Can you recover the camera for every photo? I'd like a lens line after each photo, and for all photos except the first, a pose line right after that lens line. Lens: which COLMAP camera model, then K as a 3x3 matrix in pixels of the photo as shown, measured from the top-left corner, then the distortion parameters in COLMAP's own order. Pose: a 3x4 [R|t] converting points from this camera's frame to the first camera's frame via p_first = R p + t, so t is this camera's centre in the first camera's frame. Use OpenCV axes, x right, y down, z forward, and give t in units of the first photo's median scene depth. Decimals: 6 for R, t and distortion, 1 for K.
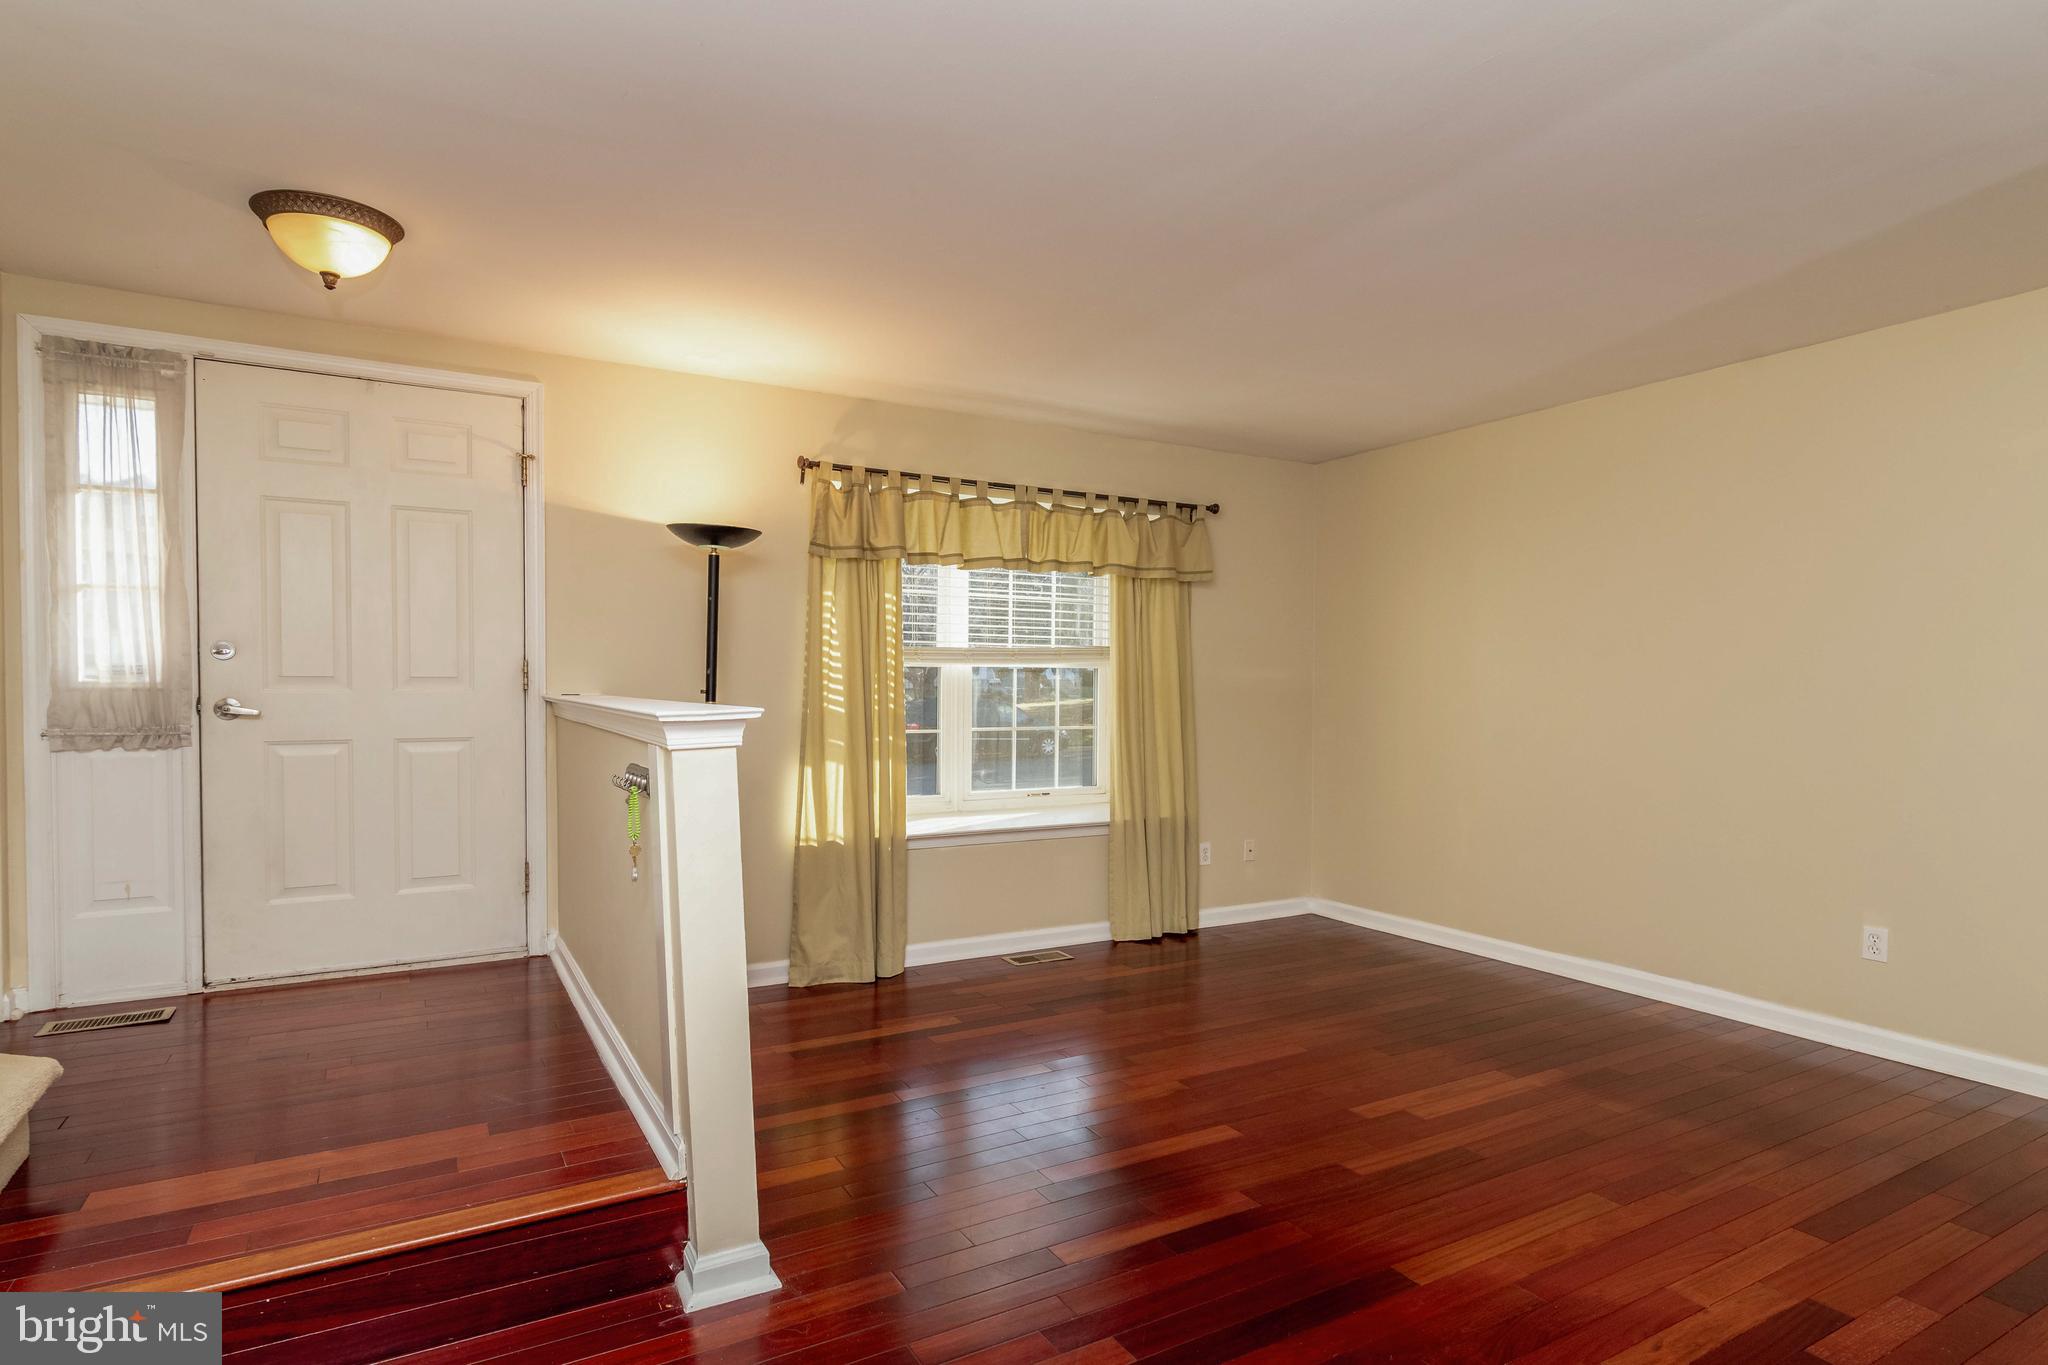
lens RADIAL K [[933.9, 0, 1018.8], [0, 933.9, 689.1], [0, 0, 1]] dist [-0.000949, 0.000323]
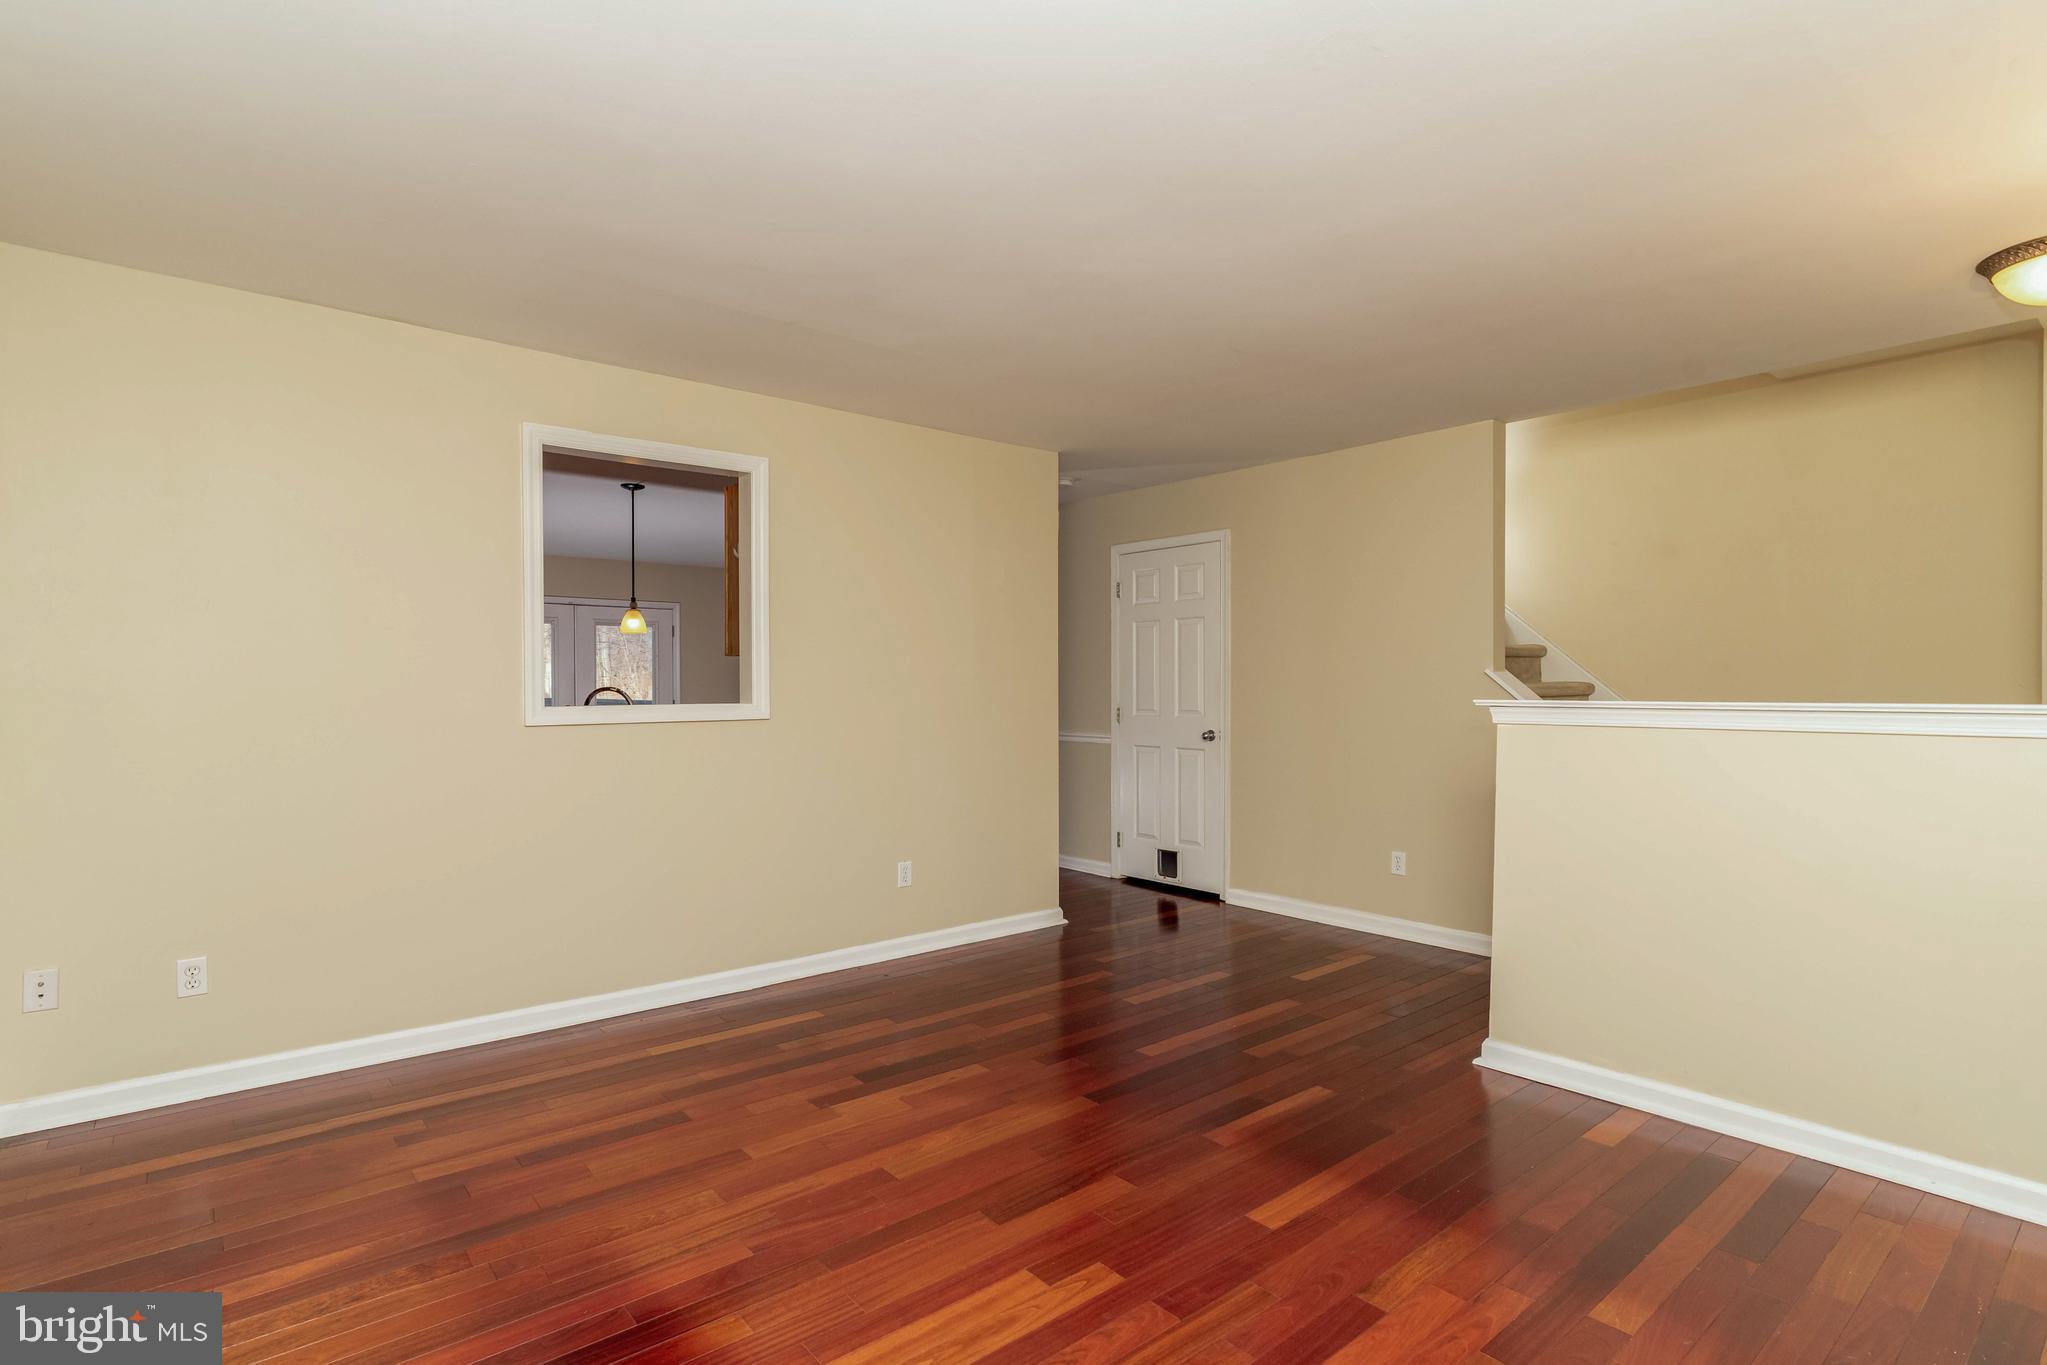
lens RADIAL K [[933.4, 0, 1018.3], [0, 933.4, 689.1], [0, 0, 1]] dist [-0.000949, 0.000323]
pose [[-0.981680, -0.001090, -0.190535, 0.656235], [-0.001544, 0.999996, 0.002234, 0.007081], [0.190532, 0.002487, -0.981678, 1.952748]]
